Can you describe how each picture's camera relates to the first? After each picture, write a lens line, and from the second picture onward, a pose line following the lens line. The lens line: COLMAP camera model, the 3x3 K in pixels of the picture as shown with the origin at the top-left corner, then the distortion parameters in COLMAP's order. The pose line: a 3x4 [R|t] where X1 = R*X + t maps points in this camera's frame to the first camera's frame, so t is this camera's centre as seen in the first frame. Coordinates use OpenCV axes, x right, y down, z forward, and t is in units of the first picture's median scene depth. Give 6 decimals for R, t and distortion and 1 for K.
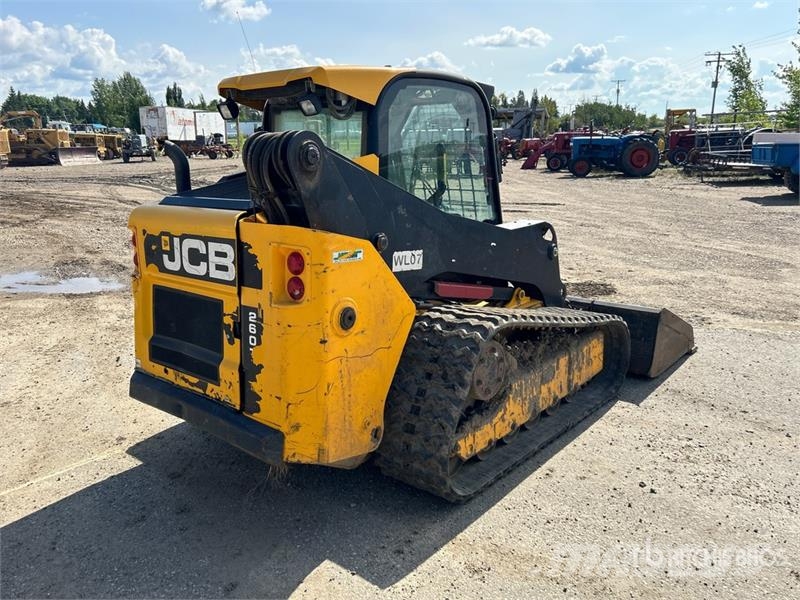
lens RADIAL K [[677.9, 0, 397.7], [0, 677.9, 291.8], [0, 0, 1]] dist [0.076567, -0.100823]
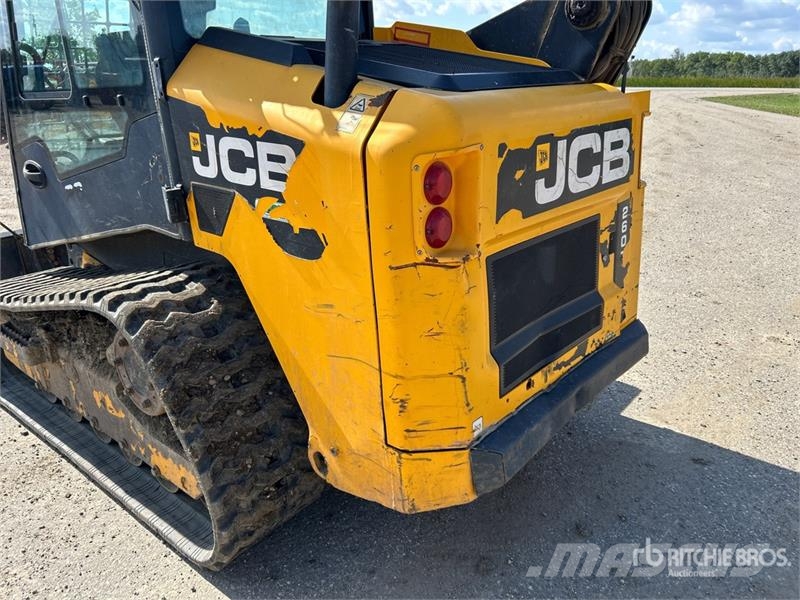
lens RADIAL K [[605.1, 0, 410.0], [0, 605.1, 305.7], [0, 0, 1]] dist [0.050028, -0.061507]
pose [[-0.024038, -0.342919, 0.939057, -0.771163], [0.224911, 0.913393, 0.339305, -0.139969], [-0.974083, 0.219361, 0.055170, 1.017360]]
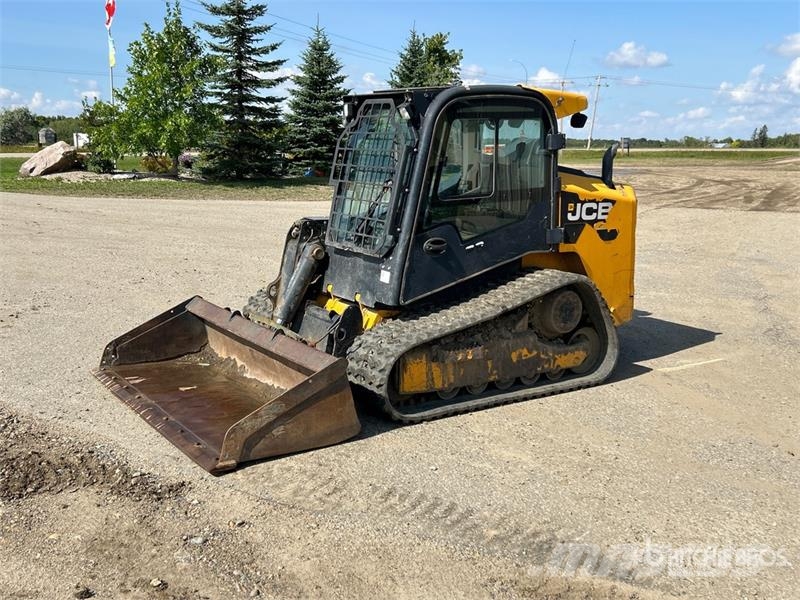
lens RADIAL K [[855.0, 0, 391.7], [0, 855.0, 298.3], [0, 0, 1]] dist [0.086163, 0.000000]
pose [[-0.965031, -0.046407, 0.257994, -0.368010], [0.060029, 0.918927, 0.389833, -0.665585], [-0.255169, 0.391688, -0.884007, 2.894337]]
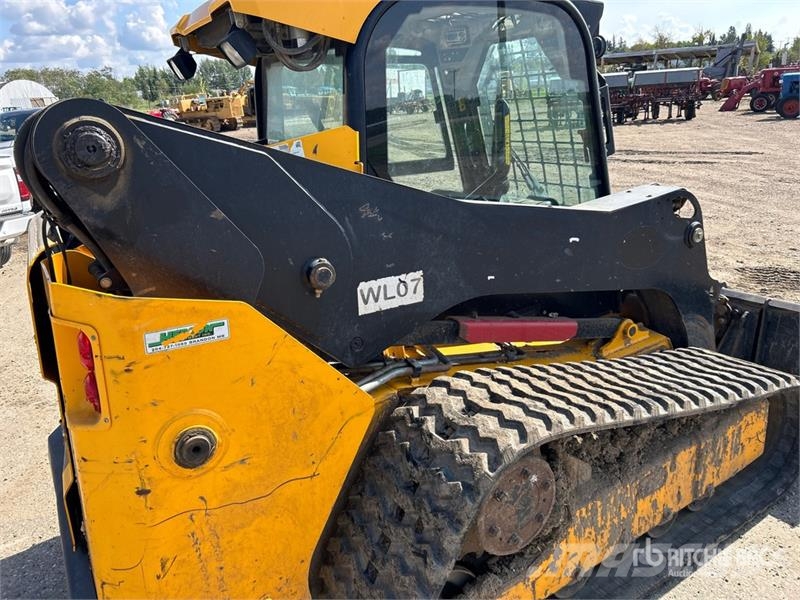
lens RADIAL K [[605.1, 0, 393.7], [0, 605.1, 292.1], [0, 0, 1]] dist [0.050028, -0.061507]
pose [[0.953220, 0.047776, -0.298477, 0.174708], [-0.017870, 0.994610, 0.102133, -0.110525], [0.301748, -0.092022, 0.948936, 0.482898]]
